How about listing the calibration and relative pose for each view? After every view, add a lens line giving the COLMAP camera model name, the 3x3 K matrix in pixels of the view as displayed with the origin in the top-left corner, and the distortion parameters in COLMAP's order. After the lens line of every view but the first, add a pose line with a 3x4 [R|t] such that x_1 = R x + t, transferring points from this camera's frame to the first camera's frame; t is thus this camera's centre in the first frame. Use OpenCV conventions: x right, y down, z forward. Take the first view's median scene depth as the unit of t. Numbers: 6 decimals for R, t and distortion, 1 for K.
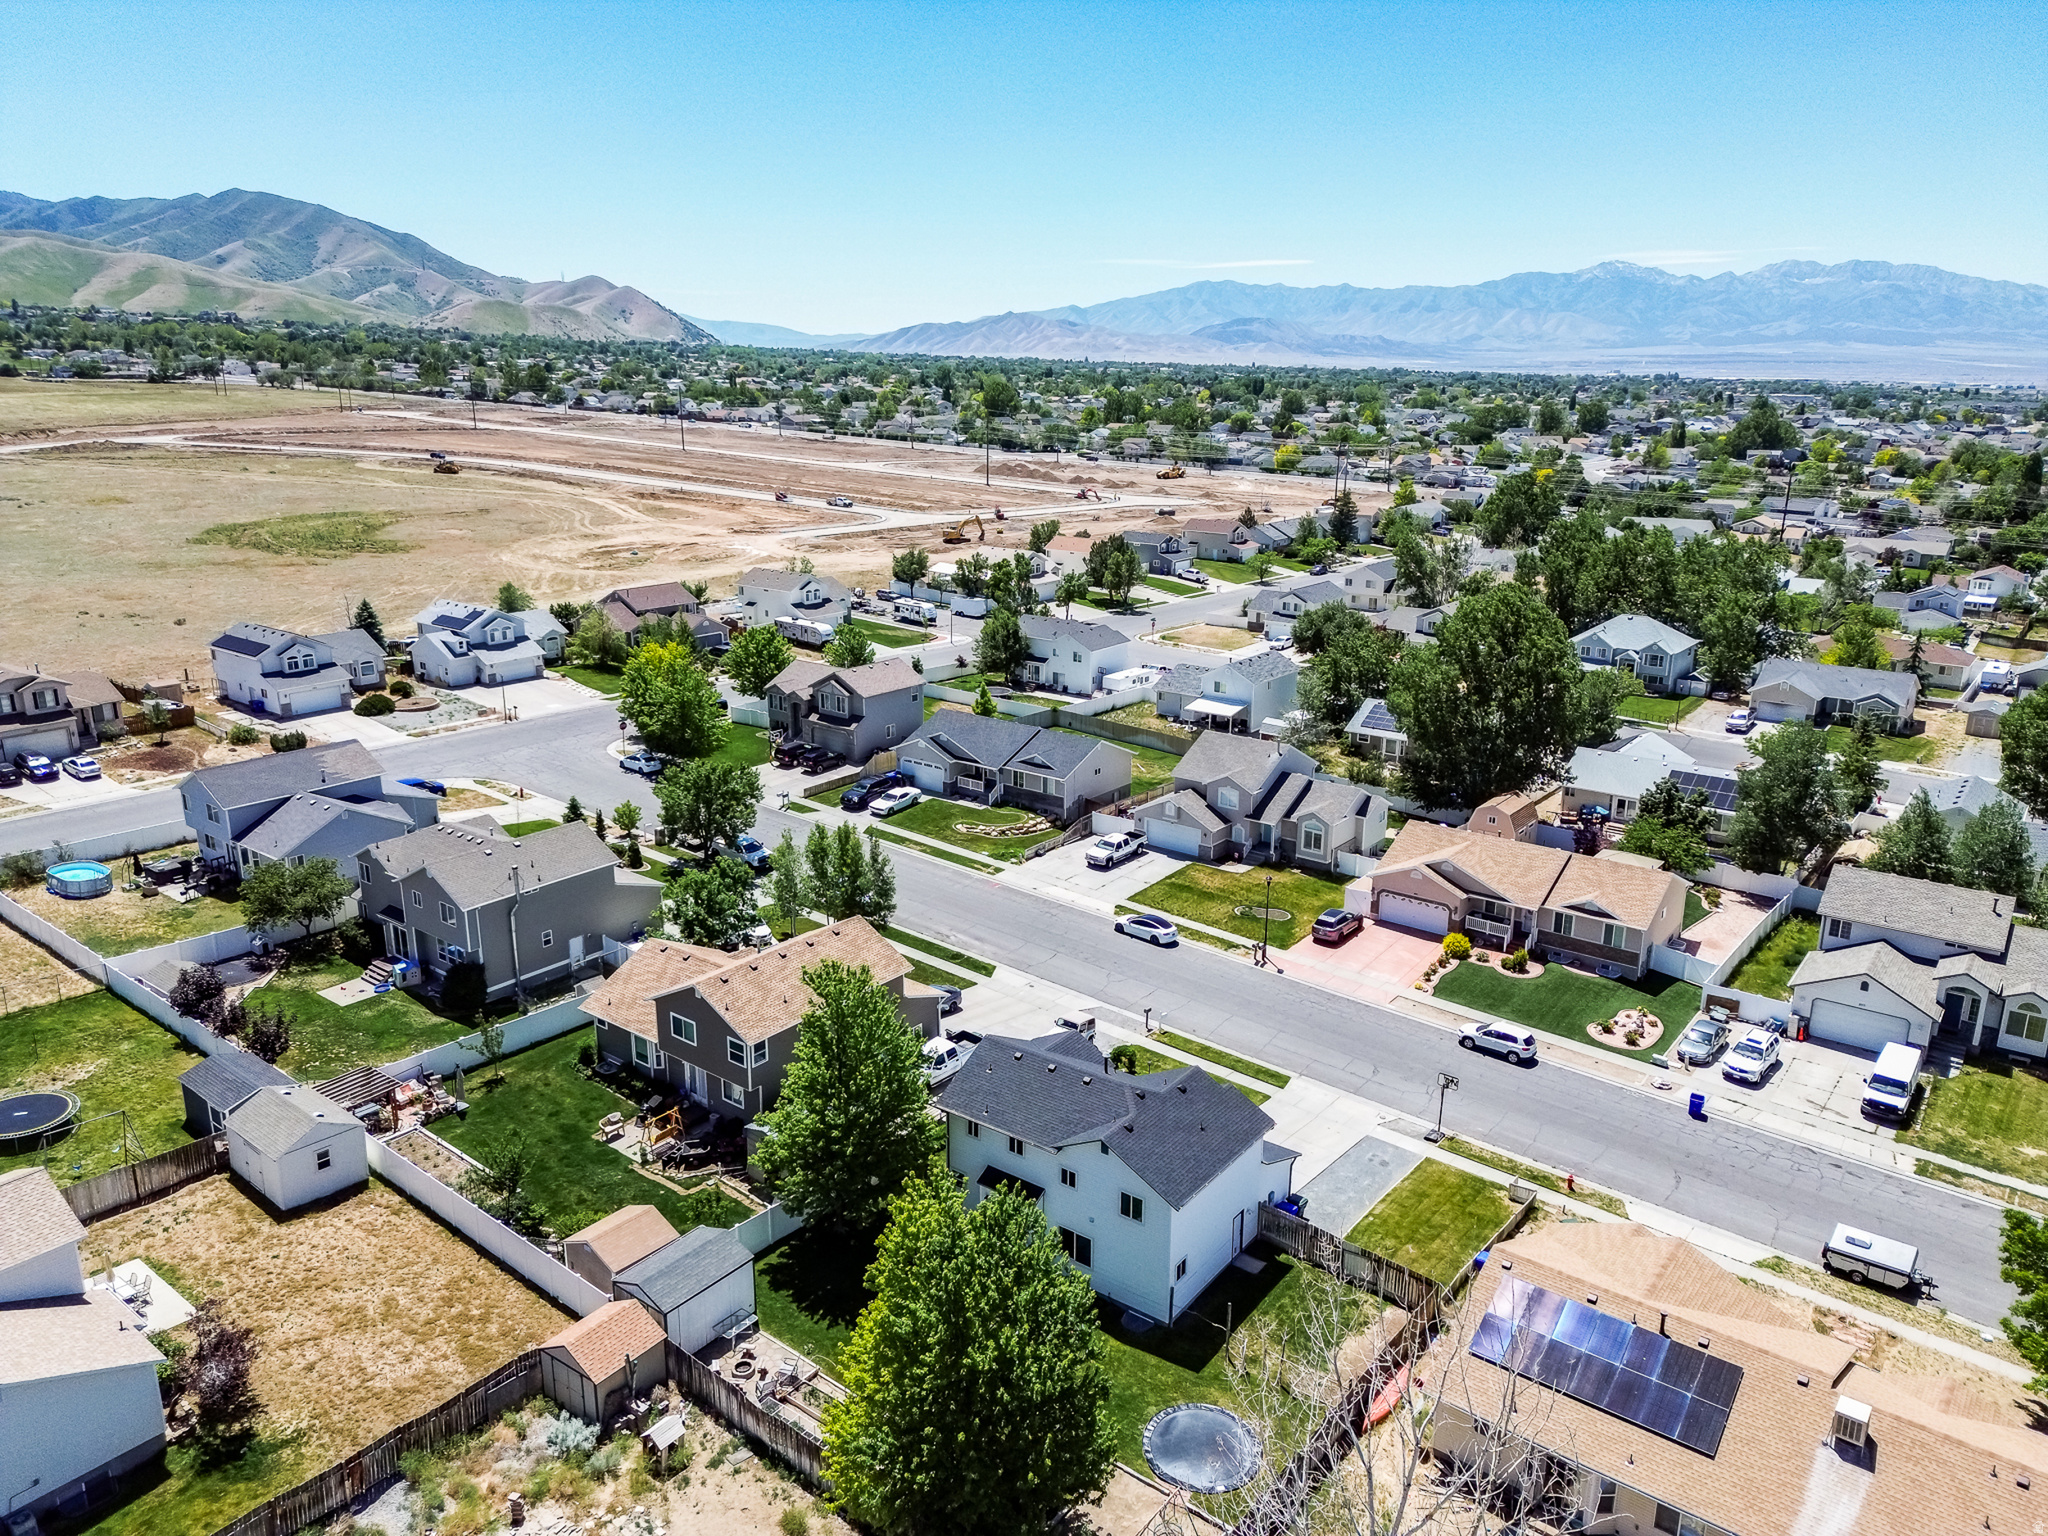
lens RADIAL K [[1445.5, 0, 1020.7], [0, 1445.5, 757.2], [0, 0, 1]] dist [0.062839, -0.053845]
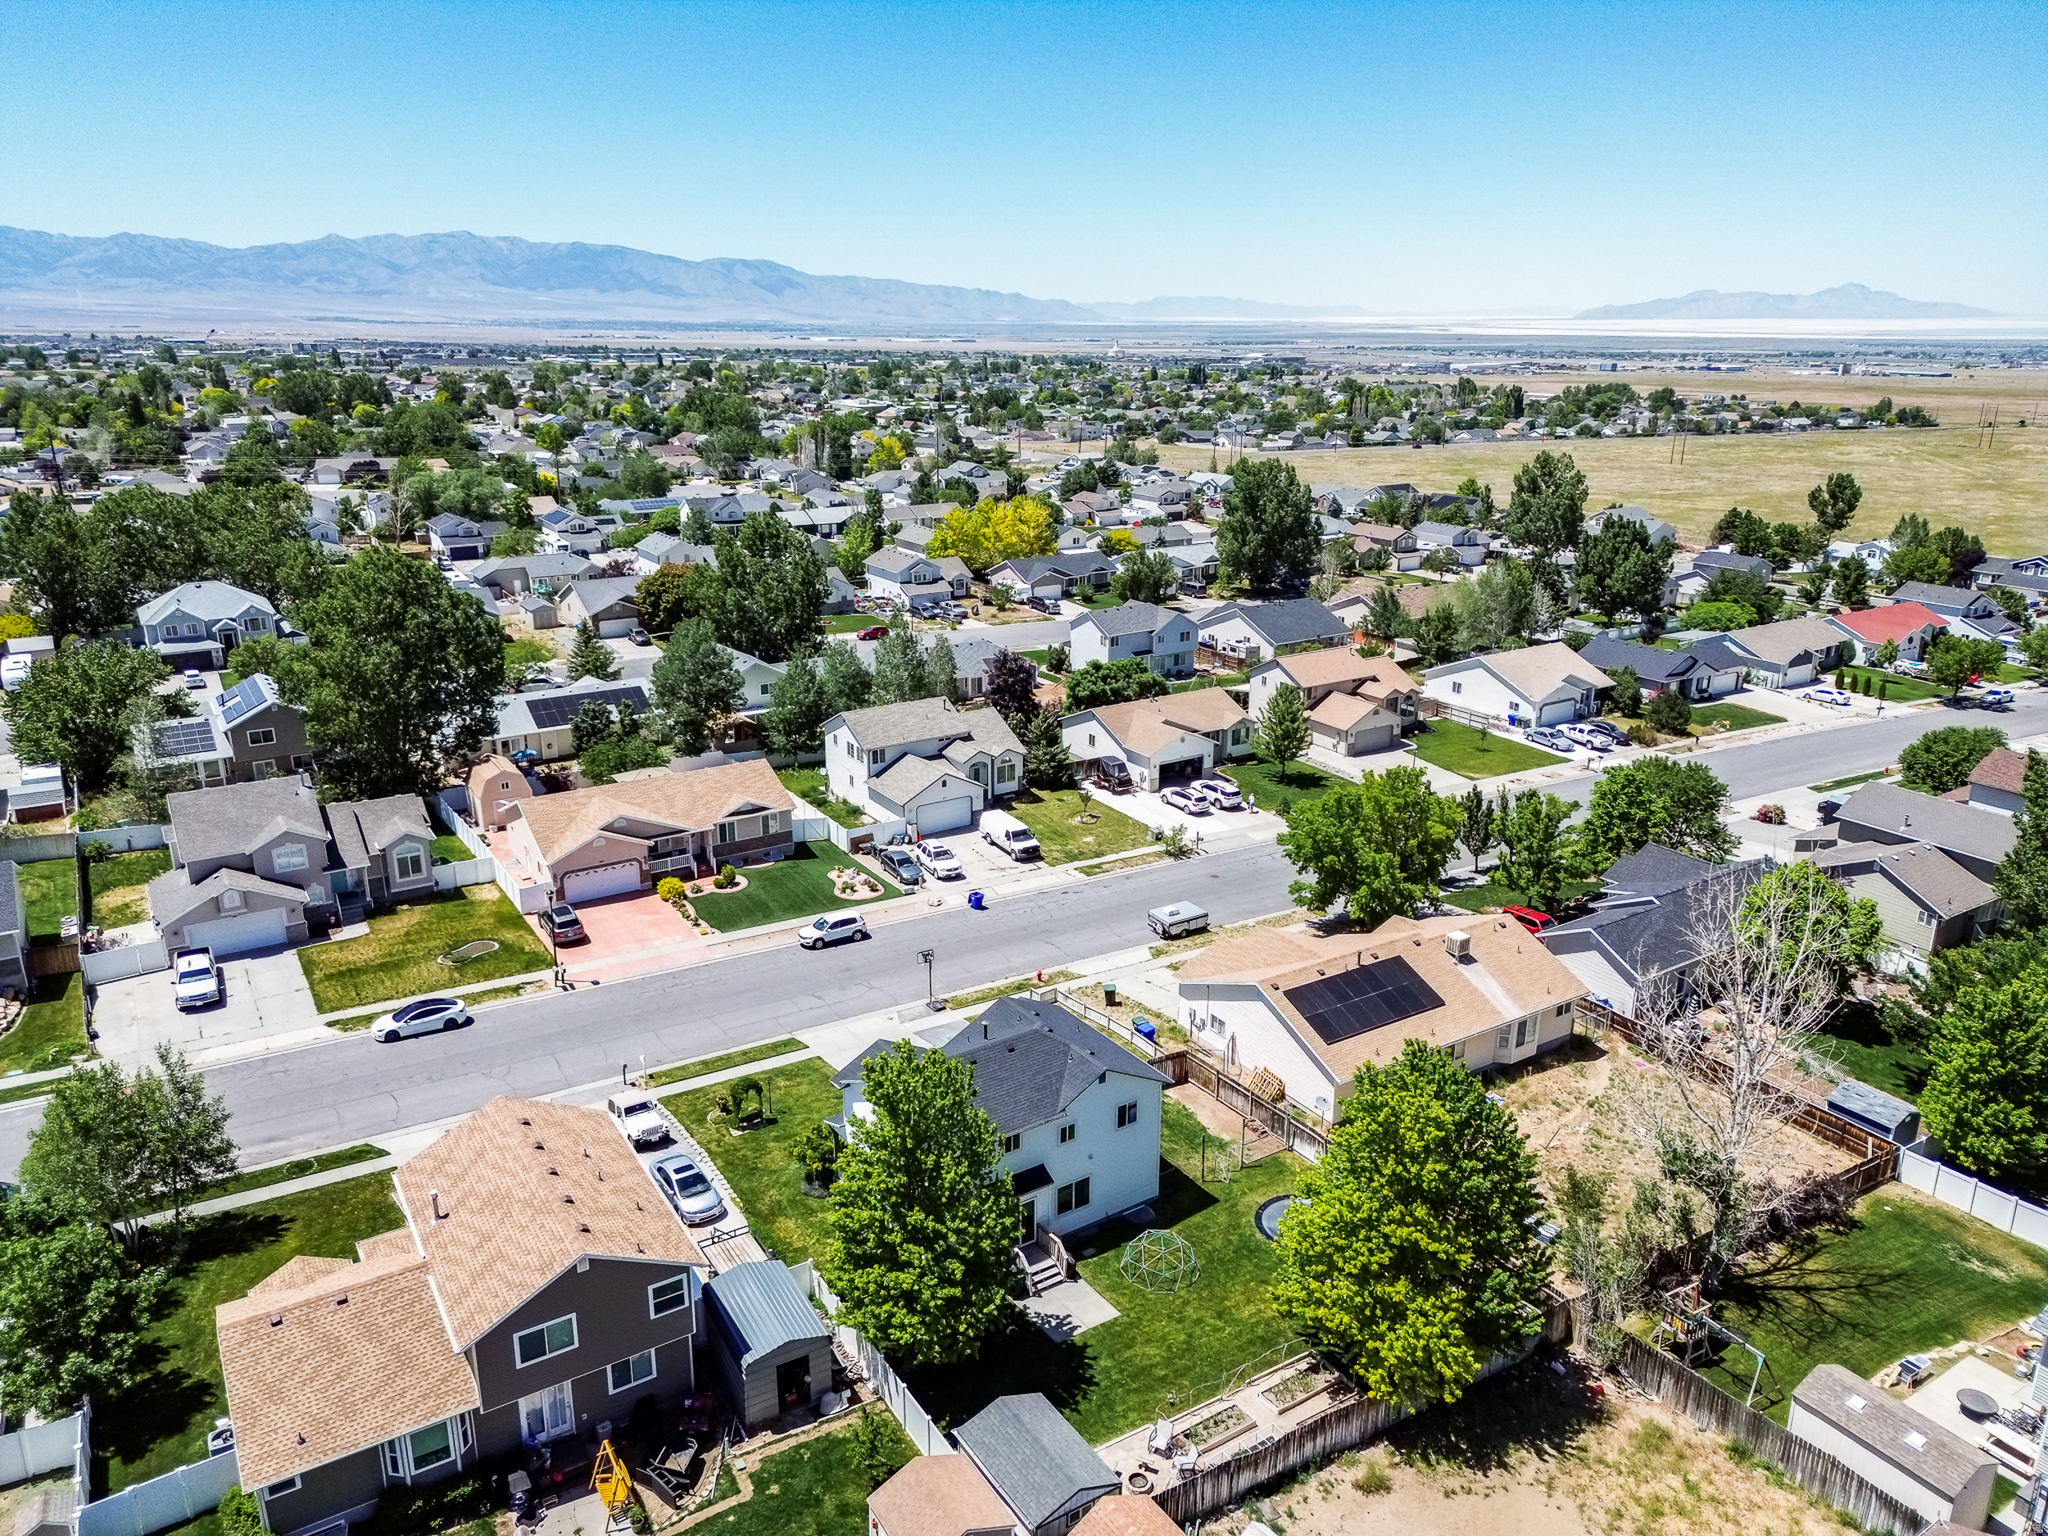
lens RADIAL K [[1445.5, 0, 1020.7], [0, 1445.5, 757.2], [0, 0, 1]] dist [0.062839, -0.053845]
pose [[0.329160, -0.283854, 0.900600, -0.504541], [0.250897, 0.945756, 0.206387, -0.104293], [-0.910332, 0.158024, 0.382523, 0.388544]]
